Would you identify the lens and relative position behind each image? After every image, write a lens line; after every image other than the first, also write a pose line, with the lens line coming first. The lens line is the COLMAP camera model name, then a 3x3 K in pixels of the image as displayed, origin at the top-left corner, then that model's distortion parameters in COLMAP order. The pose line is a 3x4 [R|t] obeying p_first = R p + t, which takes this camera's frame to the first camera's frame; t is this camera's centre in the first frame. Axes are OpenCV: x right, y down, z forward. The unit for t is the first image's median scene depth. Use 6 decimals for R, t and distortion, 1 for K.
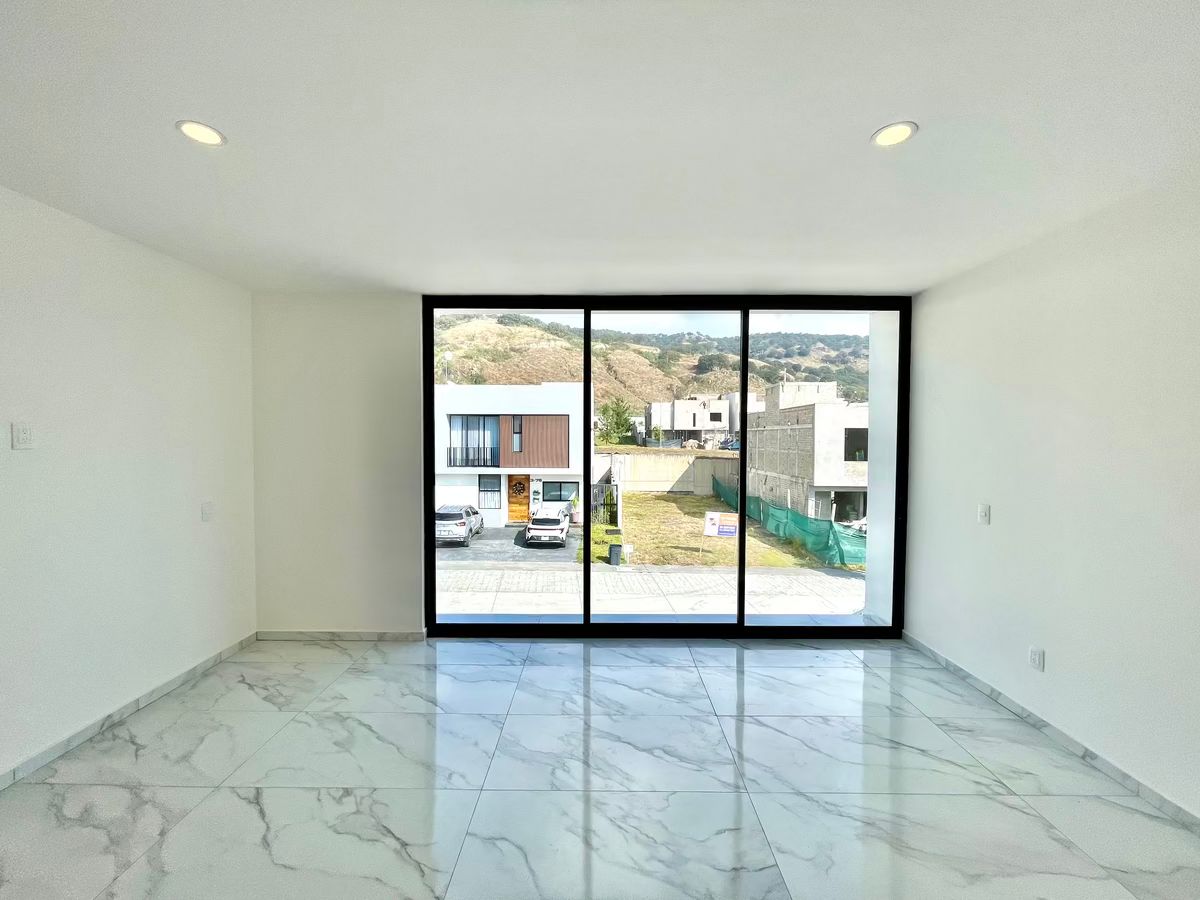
lens RADIAL K [[482.2, 0, 598.0], [0, 482.2, 450.8], [0, 0, 1]] dist [0.000123, -0.000301]
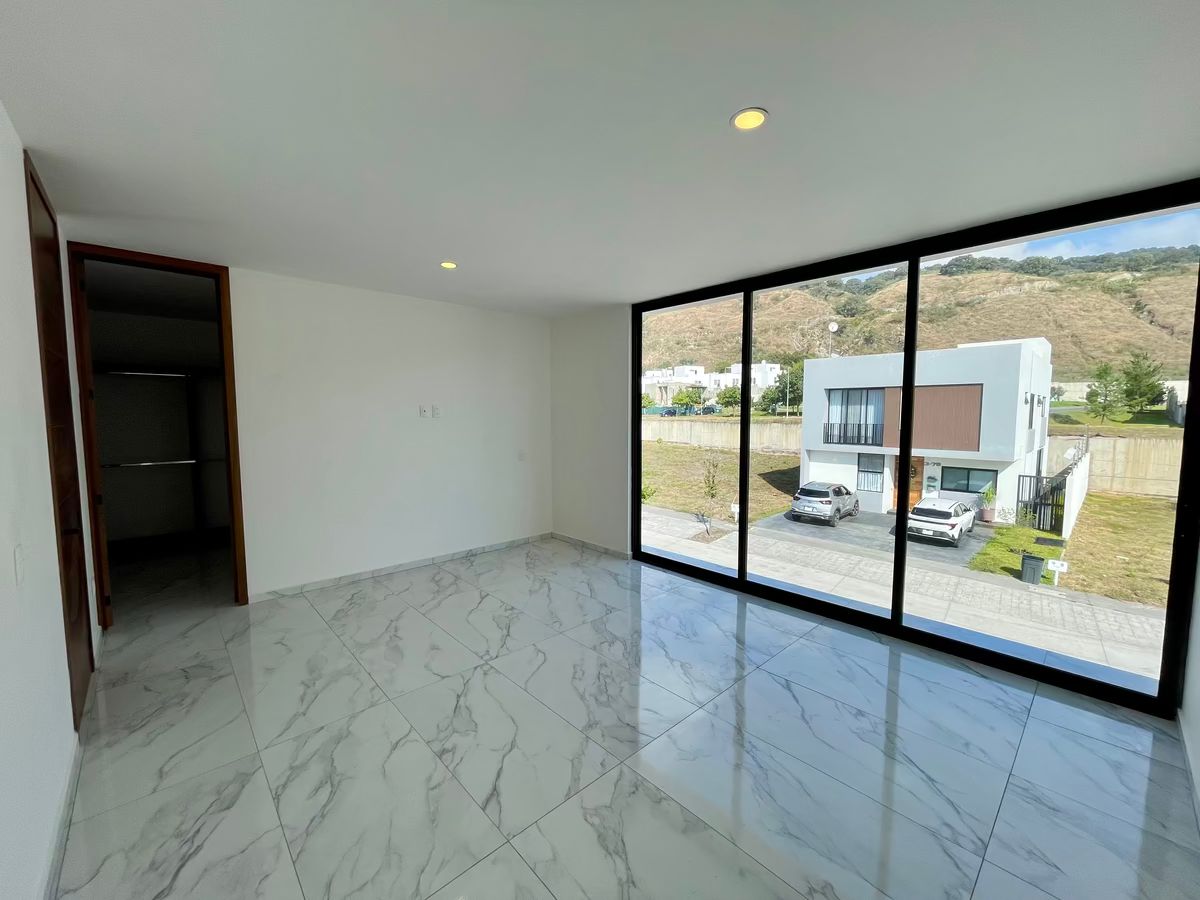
lens RADIAL K [[482.2, 0, 598.0], [0, 482.2, 450.8], [0, 0, 1]] dist [0.000123, -0.000301]
pose [[0.685802, 0.053534, -0.725817, 0.103413], [-0.017879, 0.998229, 0.056733, 0.001322], [0.727569, -0.025931, 0.685545, 0.001561]]
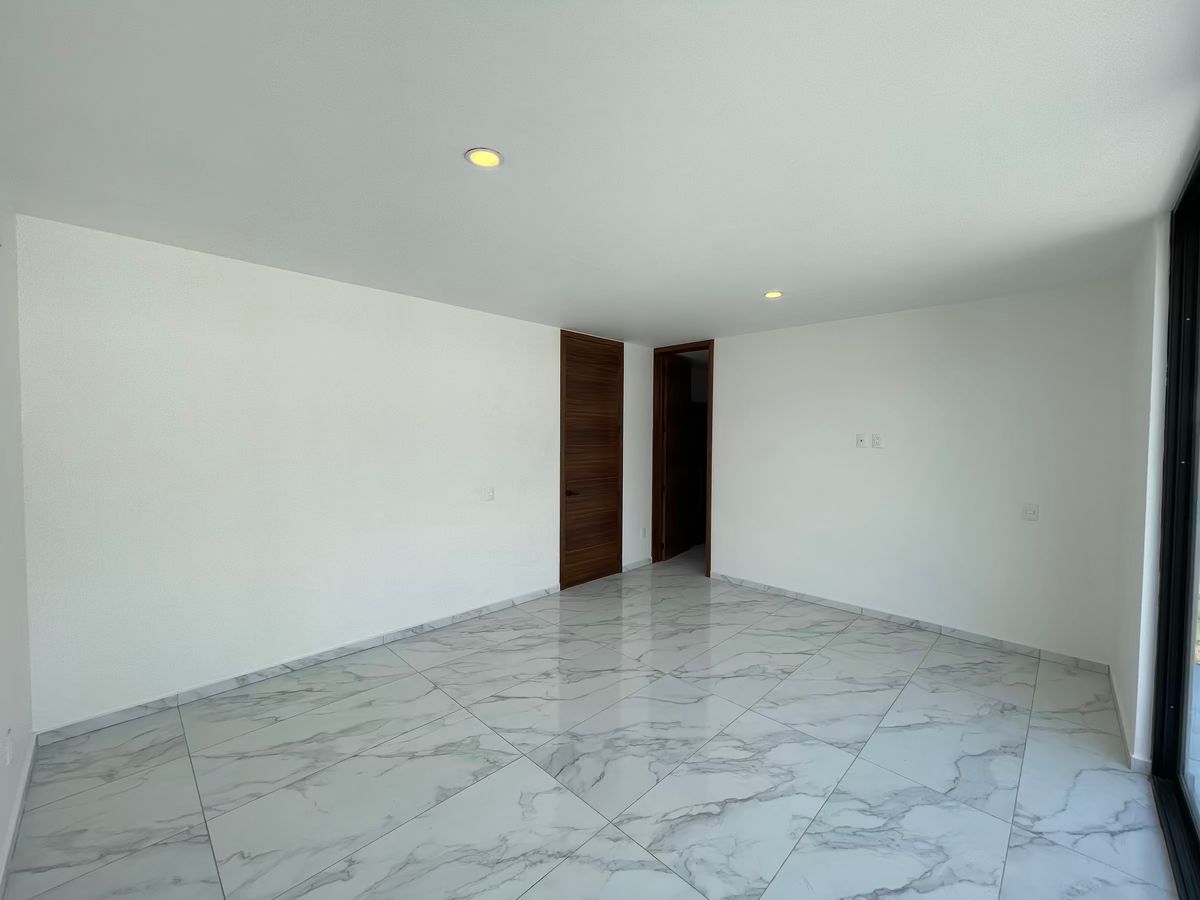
lens RADIAL K [[486.2, 0, 600.0], [0, 486.2, 450.0], [0, 0, 1]] dist [-0.000696, -0.000099]
pose [[-0.694318, 0.013803, -0.719536, 0.106126], [-0.030748, 0.998334, 0.048821, -0.006112], [0.719011, 0.056021, -0.692737, 0.170661]]
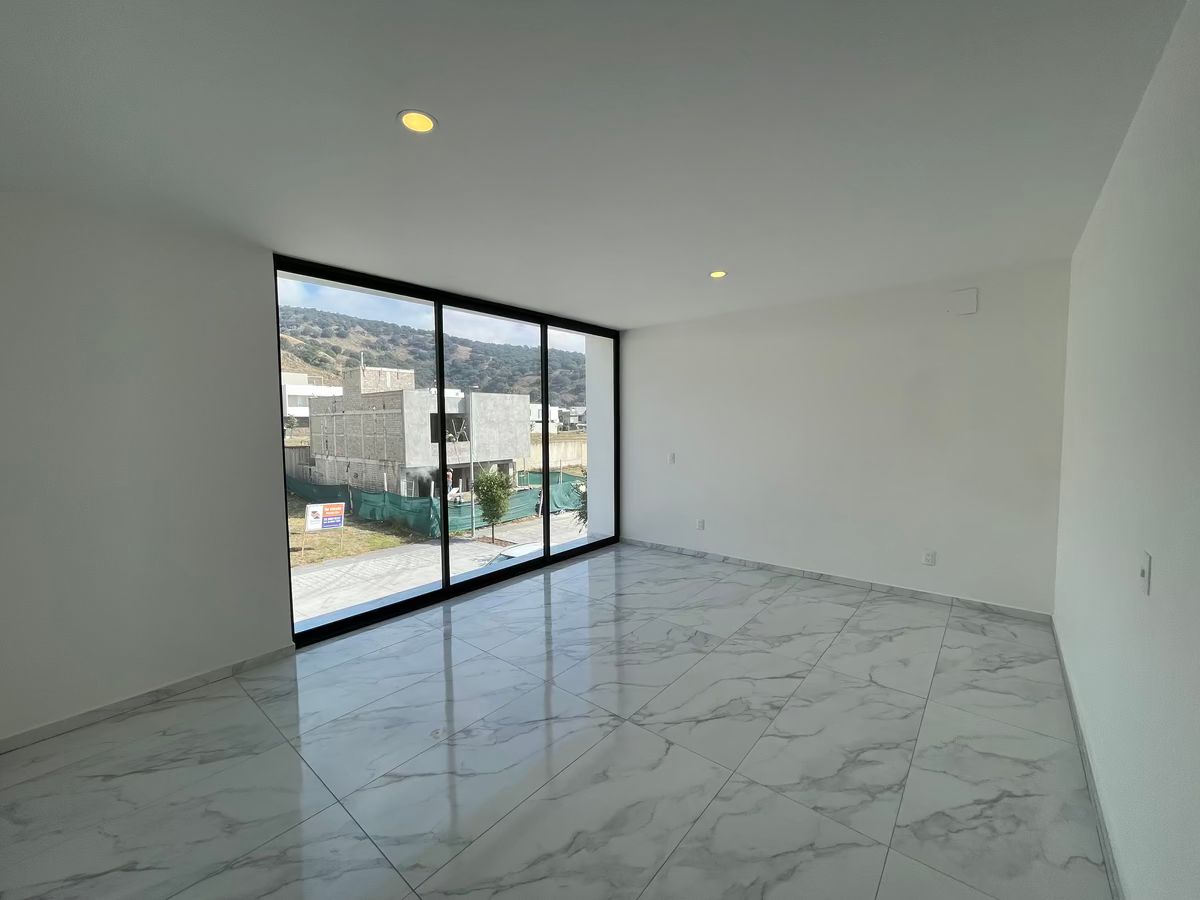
lens RADIAL K [[481.1, 0, 597.2], [0, 481.1, 448.7], [0, 0, 1]] dist [-0.002255, -0.000180]
pose [[0.636226, -0.055248, 0.769522, -0.123095], [0.034711, 0.998472, 0.042987, 0.000585], [-0.770722, -0.000638, 0.637172, 0.004349]]
